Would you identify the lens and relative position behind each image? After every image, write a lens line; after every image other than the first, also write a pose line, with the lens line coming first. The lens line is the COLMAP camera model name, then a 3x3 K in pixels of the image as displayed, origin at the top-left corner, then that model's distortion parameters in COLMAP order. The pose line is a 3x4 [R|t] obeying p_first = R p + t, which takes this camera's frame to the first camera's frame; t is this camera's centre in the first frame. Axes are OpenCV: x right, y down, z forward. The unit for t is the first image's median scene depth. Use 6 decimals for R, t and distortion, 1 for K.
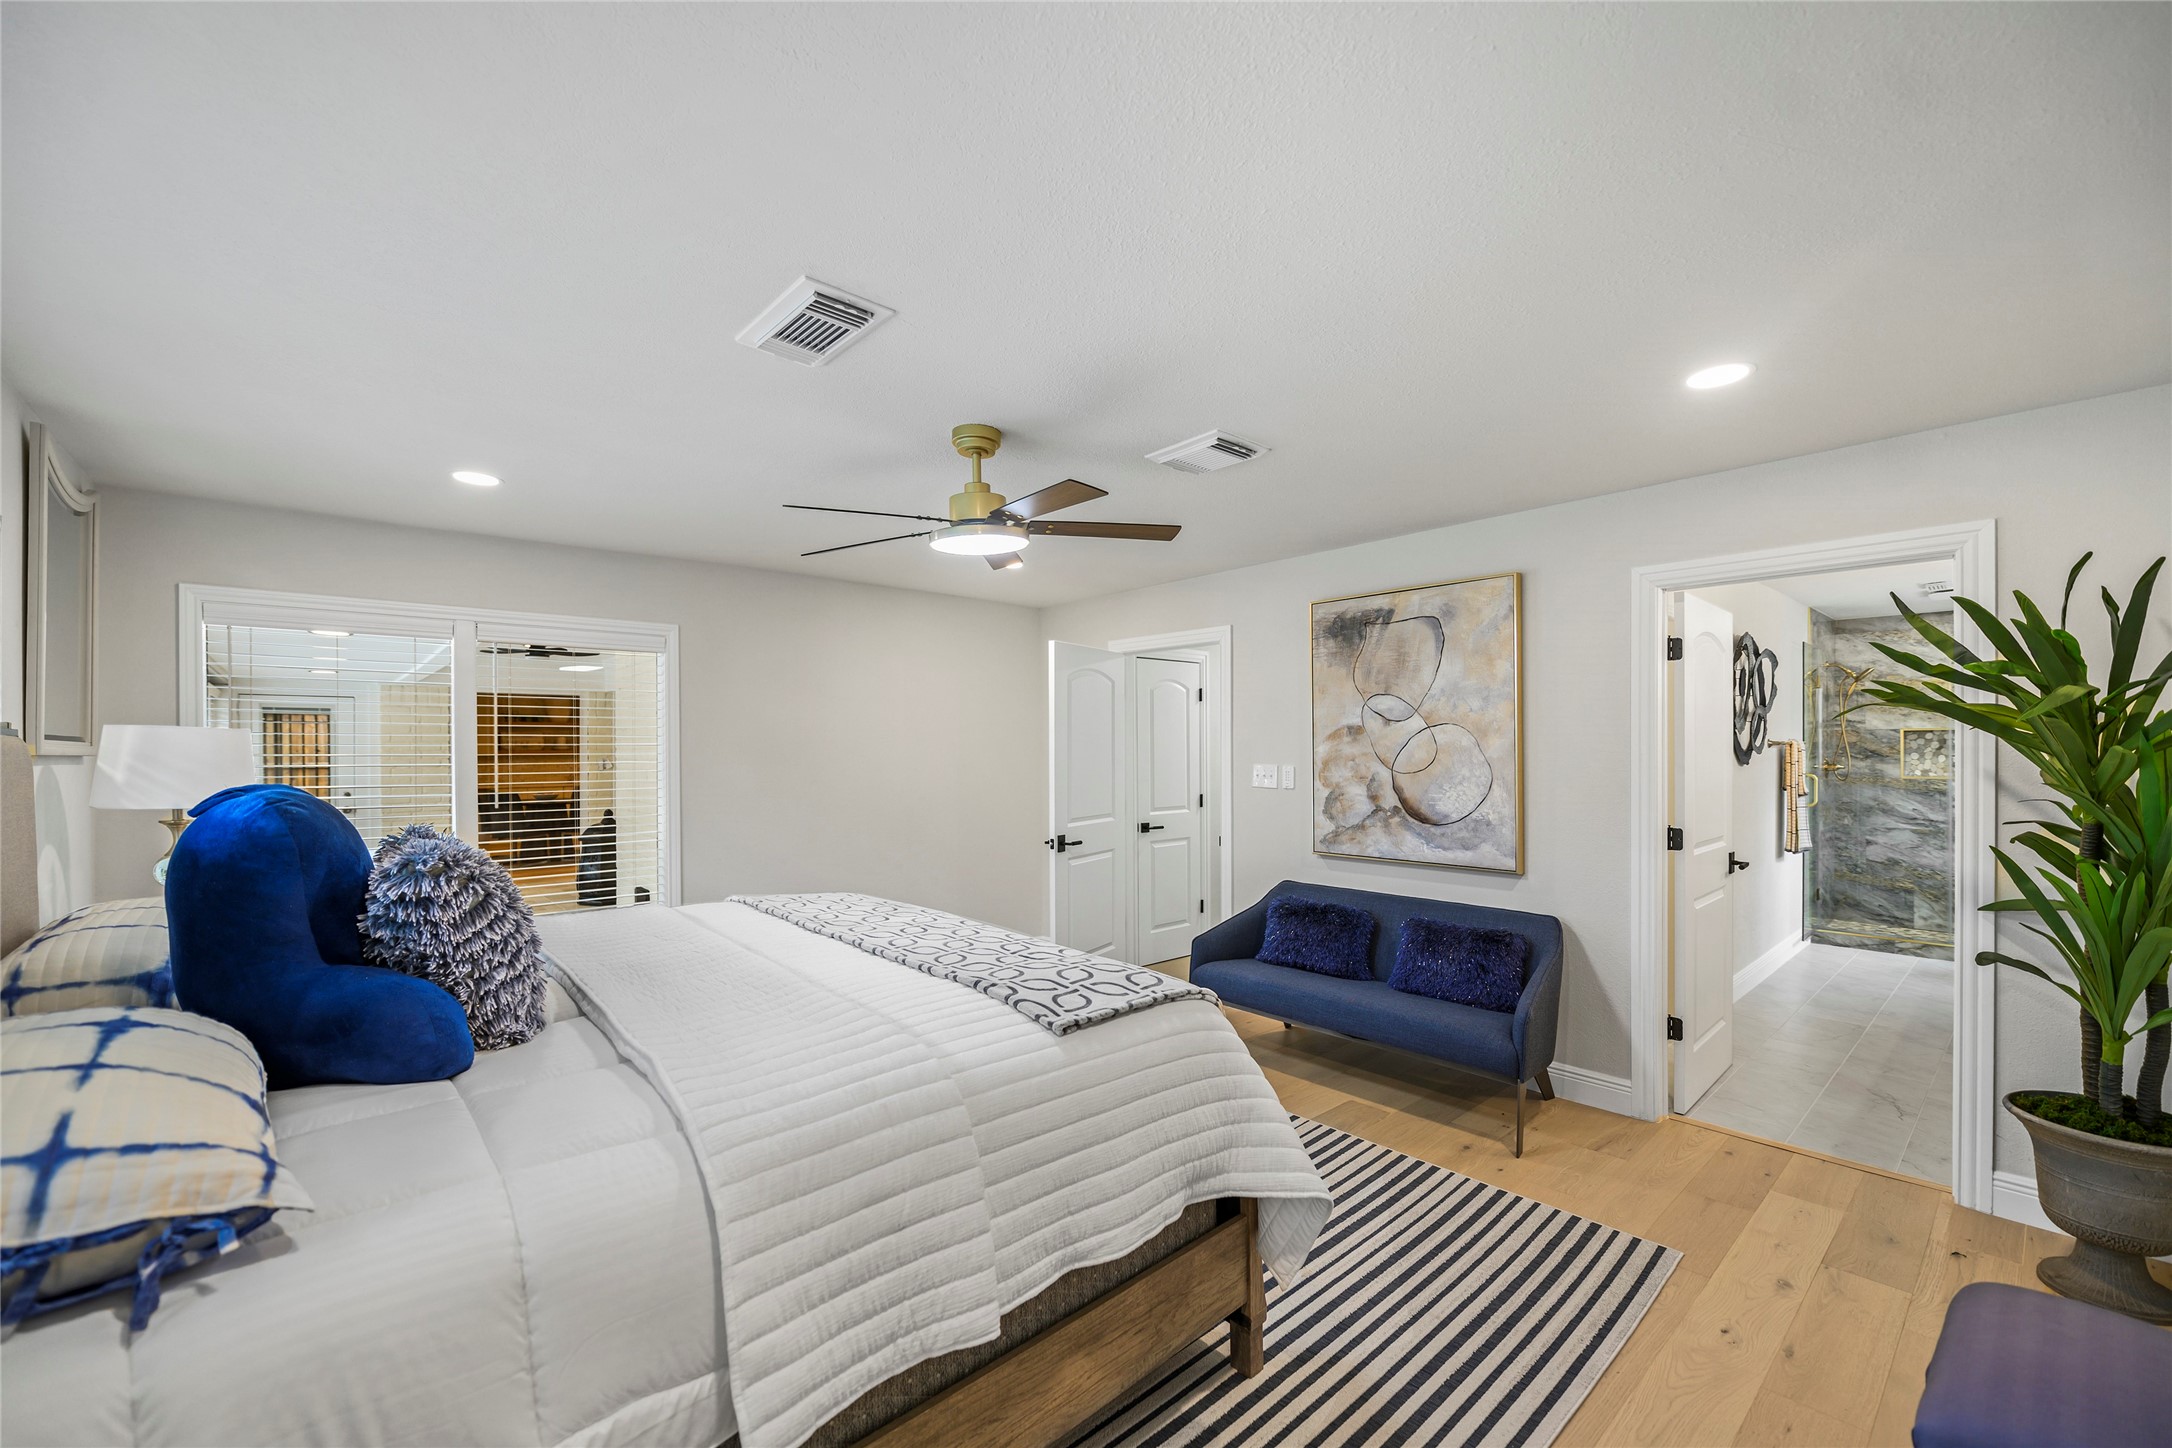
lens RADIAL K [[885.0, 0, 1088.9], [0, 885.0, 741.3], [0, 0, 1]] dist [-0.007911, 0.000213]
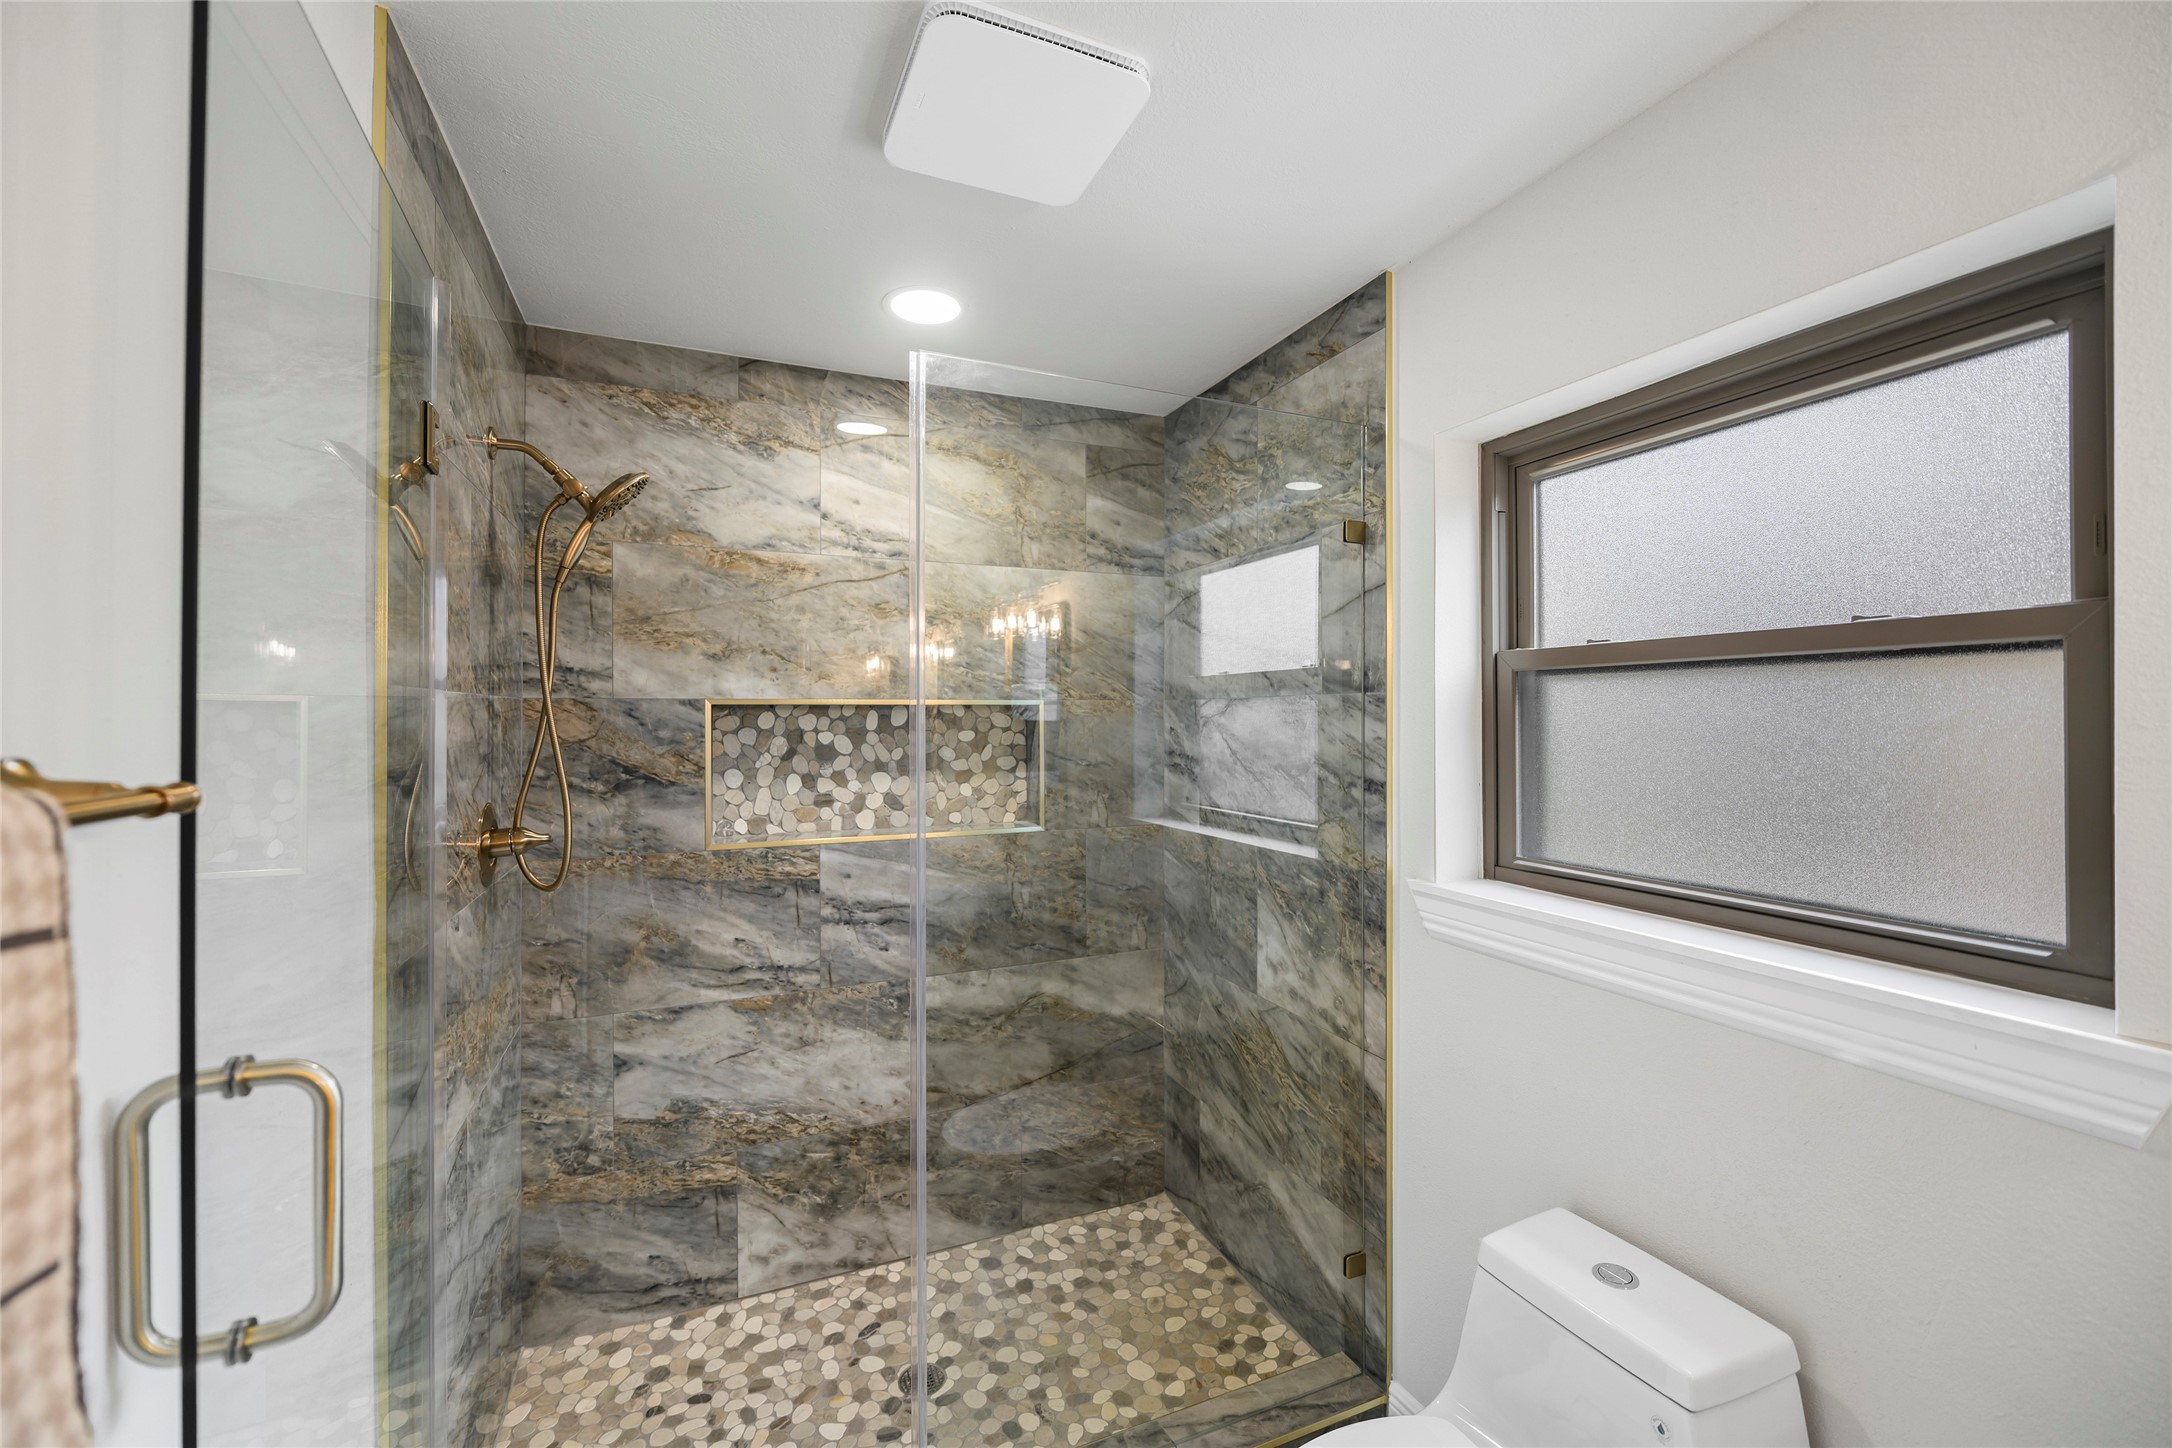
lens RADIAL K [[885.0, 0, 1088.9], [0, 885.0, 715.9], [0, 0, 1]] dist [-0.007911, 0.000213]
pose [[0.312873, 0.006204, 0.949775, 0.661540], [-0.000572, 0.999980, -0.006343, -0.005913], [-0.949795, 0.001441, 0.312870, 0.768364]]
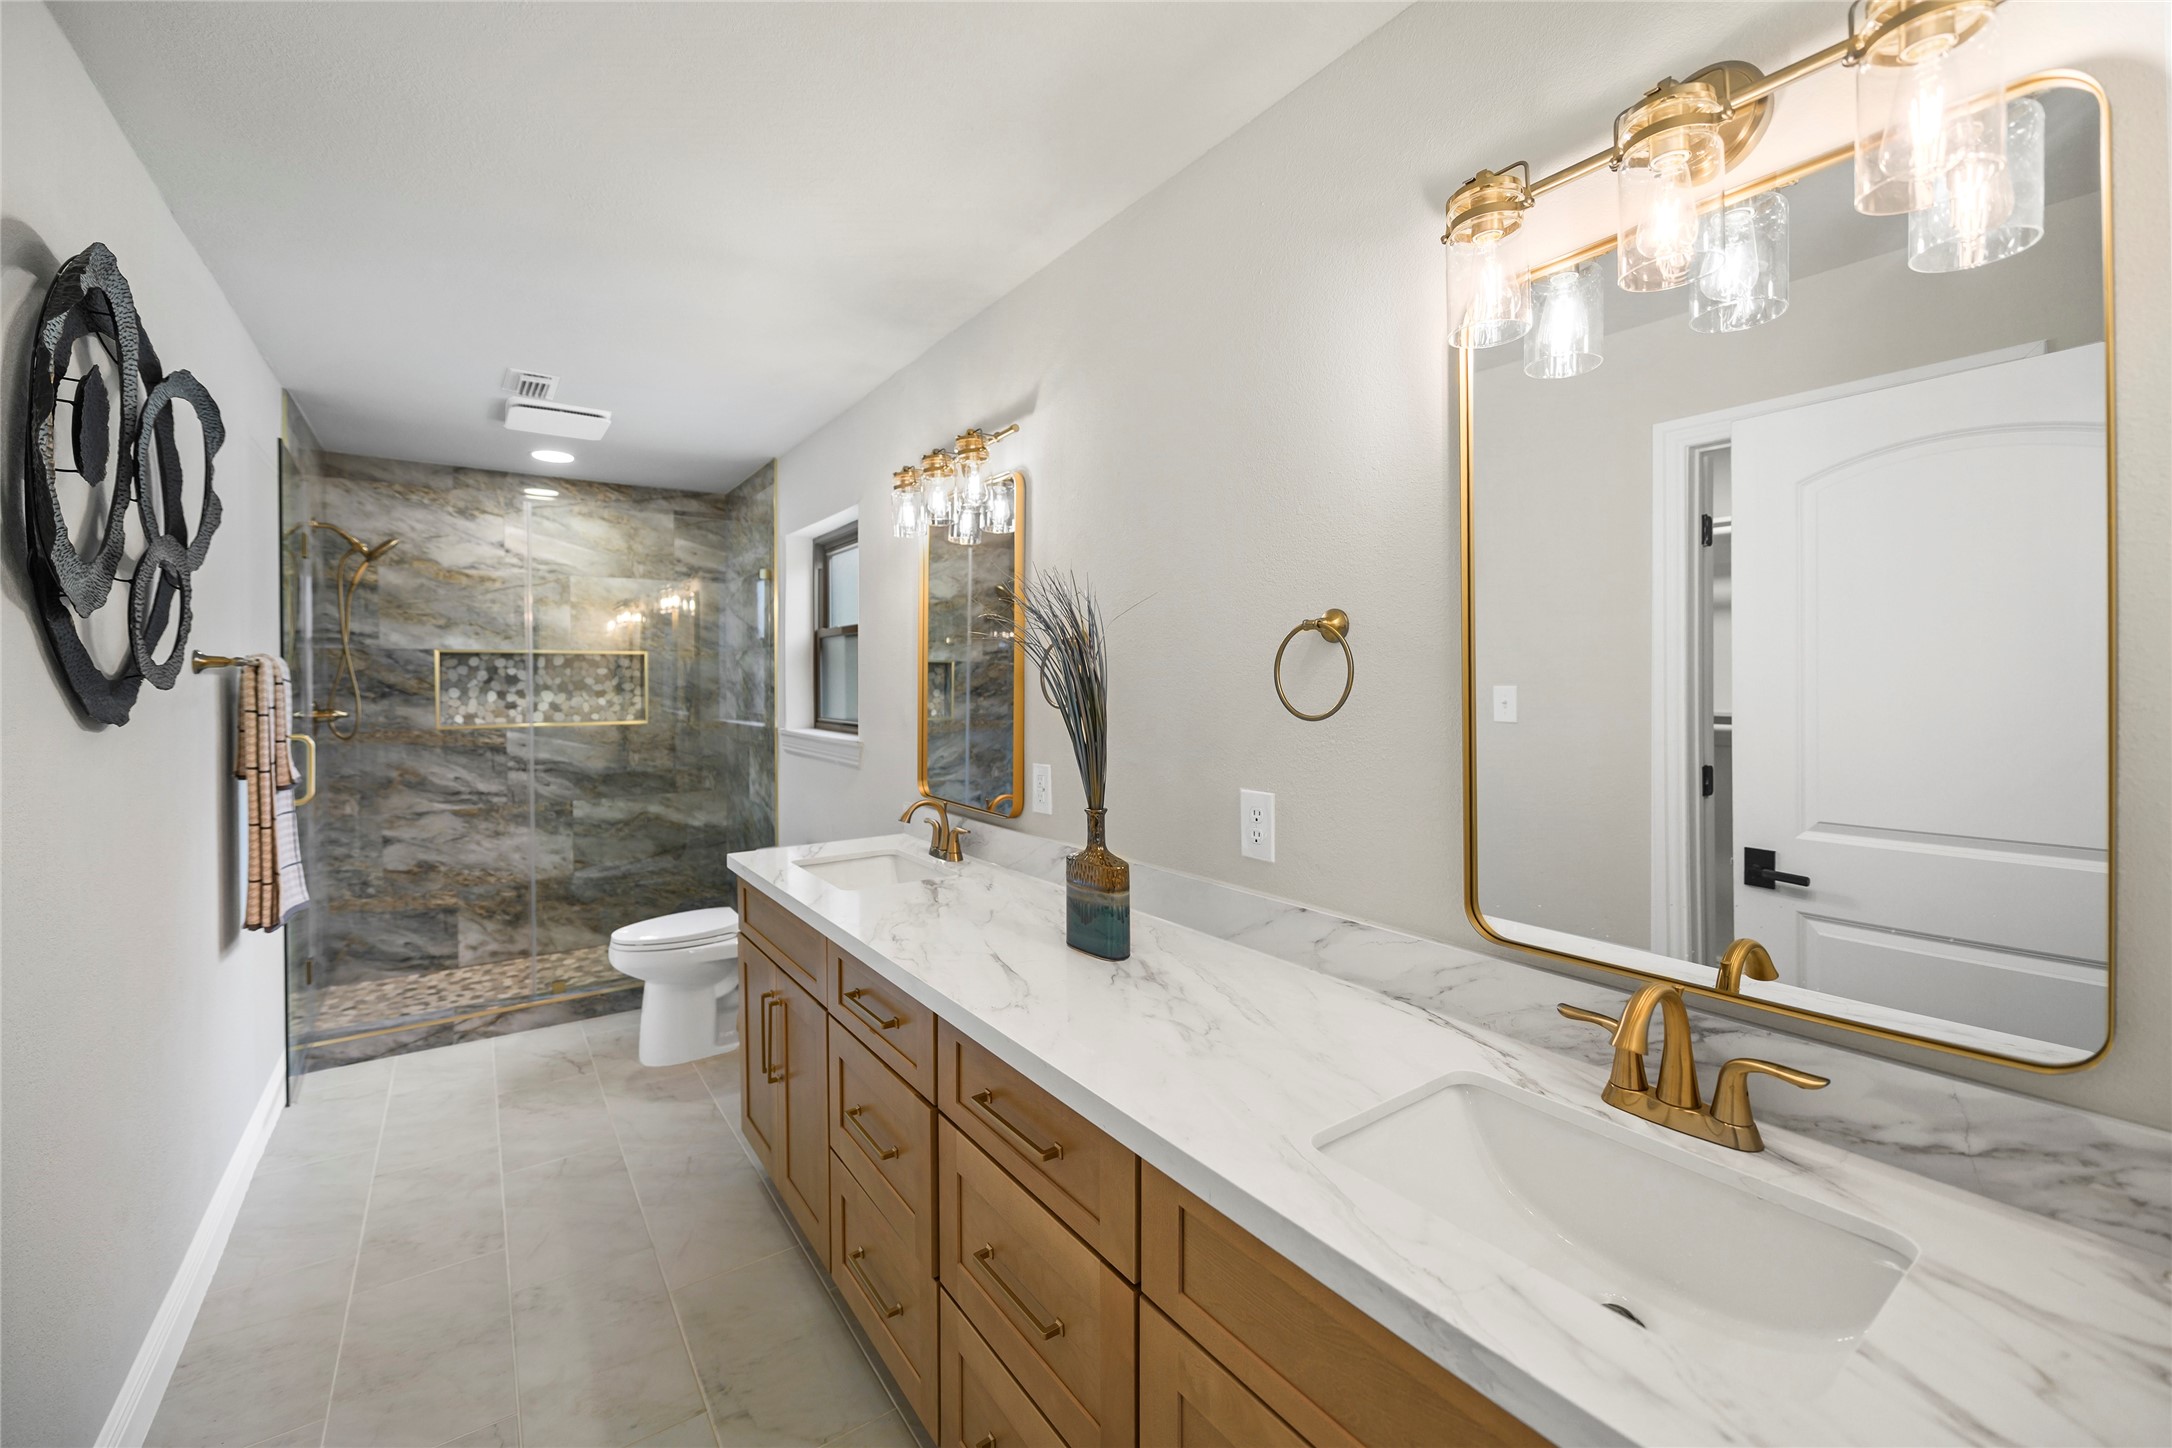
lens RADIAL K [[885.0, 0, 1101.5], [0, 885.0, 691.4], [0, 0, 1]] dist [-0.007911, 0.000213]
pose [[0.106979, -0.010847, 0.994202, 0.363876], [0.001111, 0.999941, 0.010790, 0.009251], [-0.994261, -0.000050, 0.106985, 0.475234]]
